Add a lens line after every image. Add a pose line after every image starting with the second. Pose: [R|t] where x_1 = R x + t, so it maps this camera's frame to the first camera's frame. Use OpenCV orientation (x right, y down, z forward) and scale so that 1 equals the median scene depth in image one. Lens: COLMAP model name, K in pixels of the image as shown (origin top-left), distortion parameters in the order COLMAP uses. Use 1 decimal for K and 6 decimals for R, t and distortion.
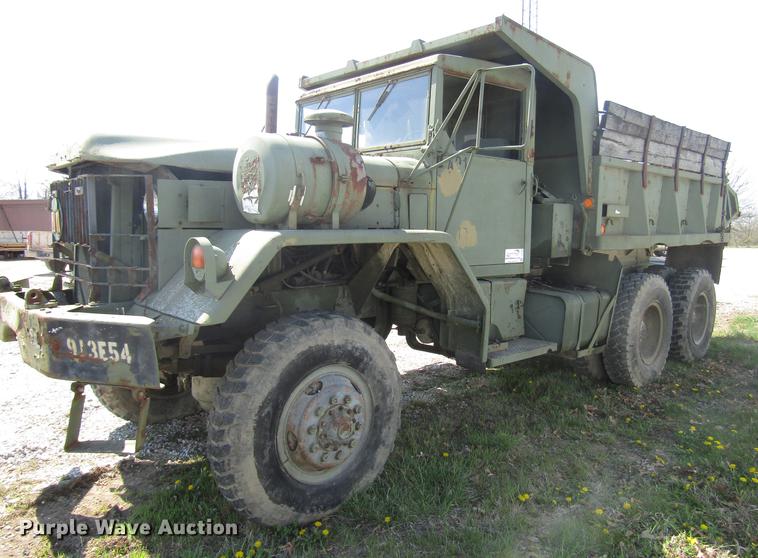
lens RADIAL K [[548.3, 0, 382.0], [0, 548.3, 272.1], [0, 0, 1]] dist [-0.004803, -0.006370]
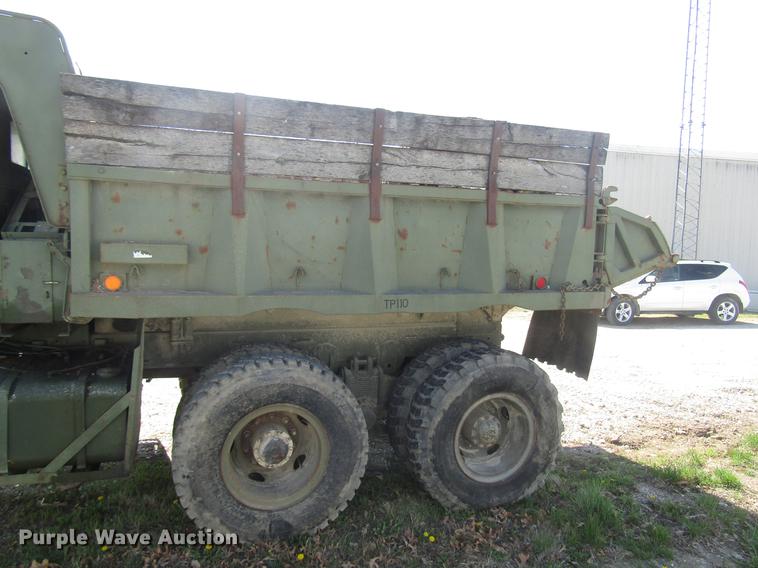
lens RADIAL K [[541.3, 0, 380.5], [0, 541.3, 284.8], [0, 0, 1]] dist [-0.005433, -0.002002]
pose [[0.913492, 0.049787, -0.403800, 1.142086], [-0.058244, 0.998265, -0.008681, -0.108051], [0.402667, 0.031449, 0.914806, 0.692089]]
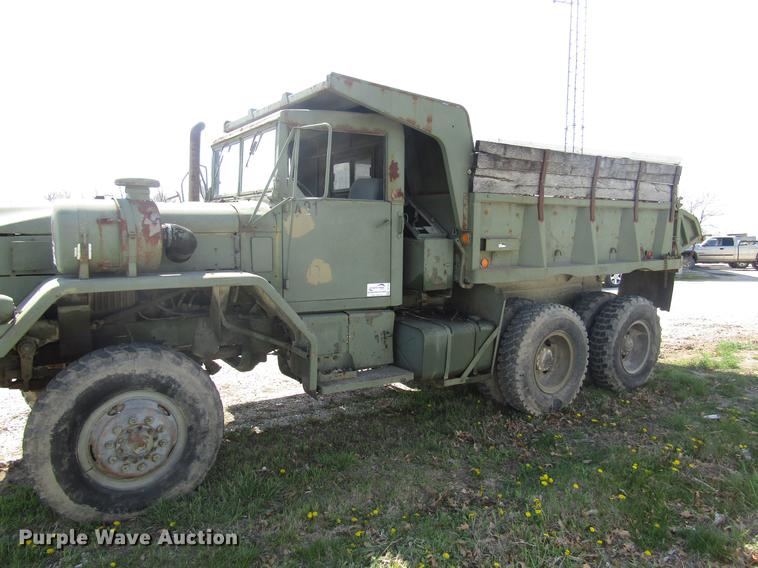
lens RADIAL K [[541.3, 0, 378.0], [0, 541.3, 286.9], [0, 0, 1]] dist [-0.005433, -0.002002]
pose [[0.988462, 0.012325, -0.150964, 0.440921], [-0.009954, 0.999815, 0.016451, -0.058104], [0.151139, -0.014759, 0.988402, -0.051973]]
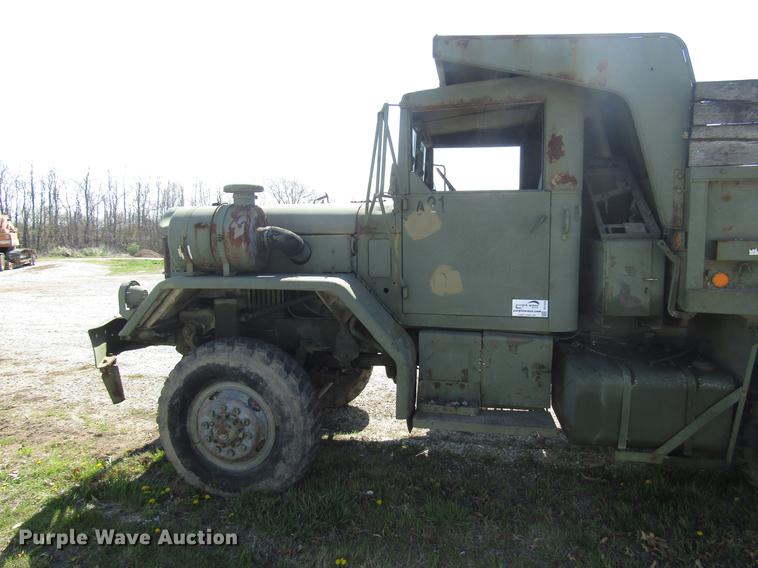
lens RADIAL K [[541.3, 0, 381.3], [0, 541.3, 286.1], [0, 0, 1]] dist [-0.005433, -0.002002]
pose [[0.605119, 0.065342, -0.793449, 0.816688], [-0.055543, 0.997663, 0.039800, -0.090353], [0.794196, 0.019986, 0.607334, 0.373934]]
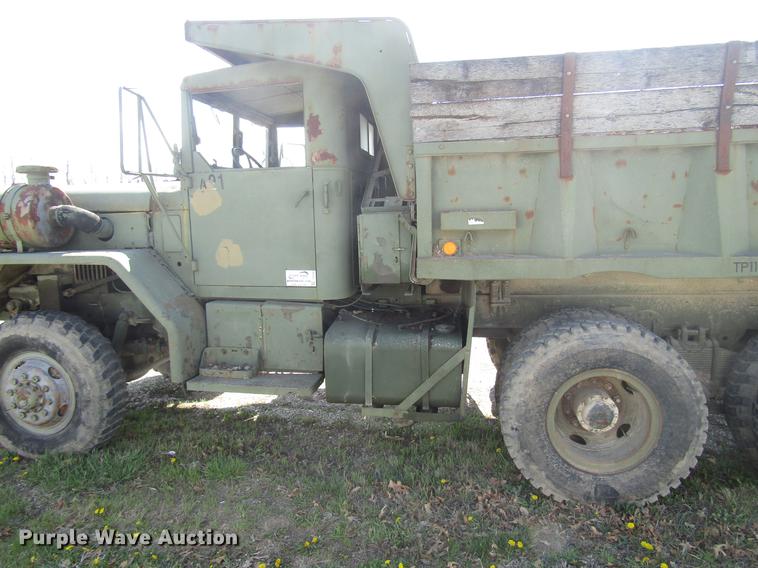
lens RADIAL K [[541.3, 0, 380.3], [0, 541.3, 285.1], [0, 0, 1]] dist [-0.005433, -0.002002]
pose [[0.616871, 0.083035, -0.782672, 1.091204], [-0.041019, 0.996460, 0.073386, -0.095734], [0.785995, -0.013165, 0.618093, 0.627326]]
